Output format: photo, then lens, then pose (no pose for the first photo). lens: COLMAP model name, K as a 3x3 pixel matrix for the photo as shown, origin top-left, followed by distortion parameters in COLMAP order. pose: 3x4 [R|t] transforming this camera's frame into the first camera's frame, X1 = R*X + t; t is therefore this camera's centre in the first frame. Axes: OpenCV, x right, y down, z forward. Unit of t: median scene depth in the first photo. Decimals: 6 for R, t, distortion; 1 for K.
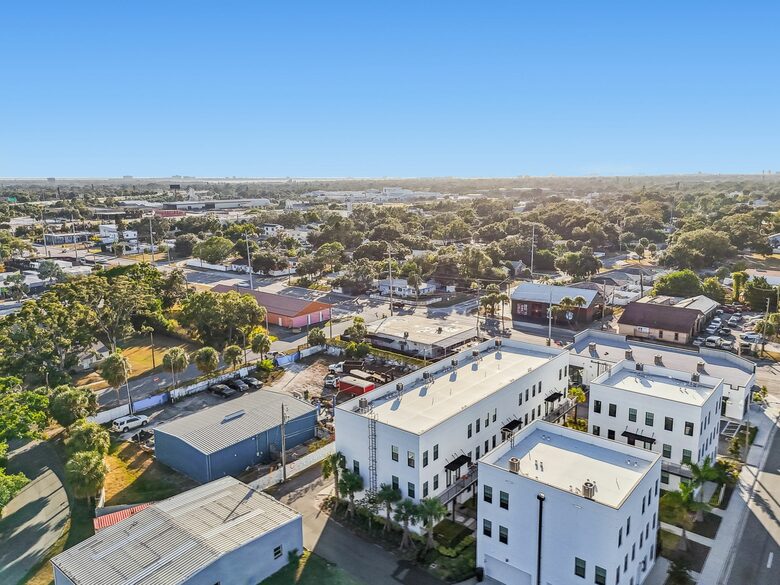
lens RADIAL K [[586.1, 0, 397.4], [0, 586.1, 294.3], [0, 0, 1]] dist [0.086013, -0.084947]
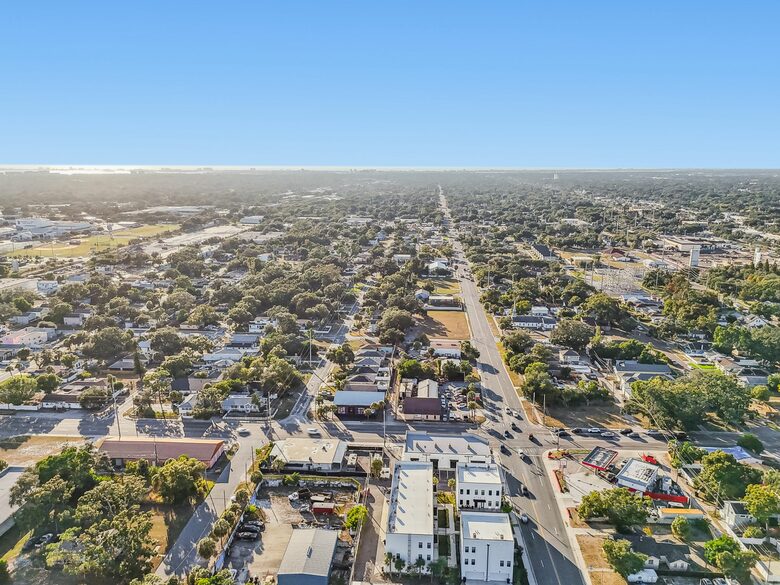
lens RADIAL K [[586.1, 0, 393.0], [0, 586.1, 297.7], [0, 0, 1]] dist [0.086013, -0.084947]
pose [[0.817458, -0.116311, 0.564123, -0.758461], [0.106220, 0.993043, 0.050824, -0.489481], [-0.566109, 0.018375, 0.824125, -0.536342]]
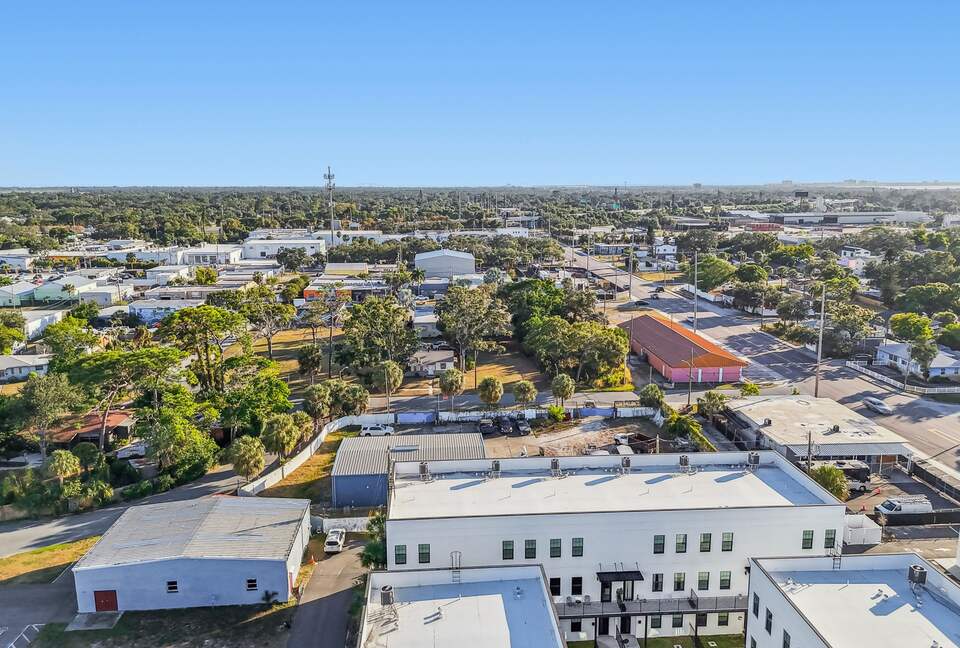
lens RADIAL K [[714.5, 0, 482.5], [0, 714.5, 330.2], [0, 0, 1]] dist [0.076789, -0.073655]
pose [[0.686843, 0.152188, -0.710694, 0.411975], [-0.146534, 0.986748, 0.069685, -0.050167], [0.711881, 0.056278, 0.700042, 0.223259]]
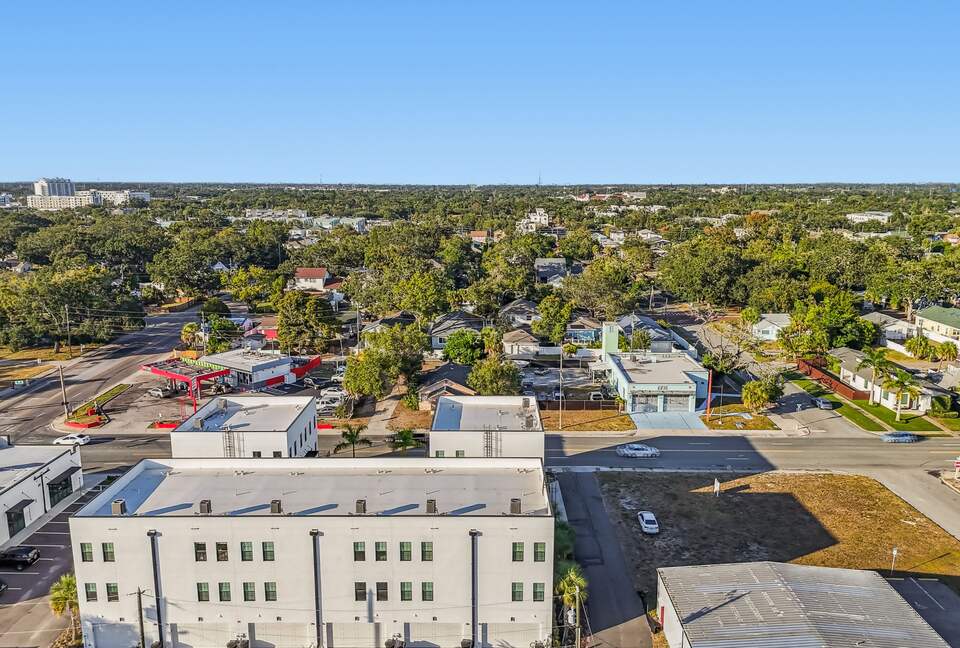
lens RADIAL K [[714.5, 0, 478.4], [0, 714.5, 320.4], [0, 0, 1]] dist [0.076789, -0.073655]
pose [[-0.614848, -0.145518, 0.775104, -0.406840], [0.160400, 0.939213, 0.303564, -0.177133], [-0.772162, 0.310973, -0.554132, 0.886997]]
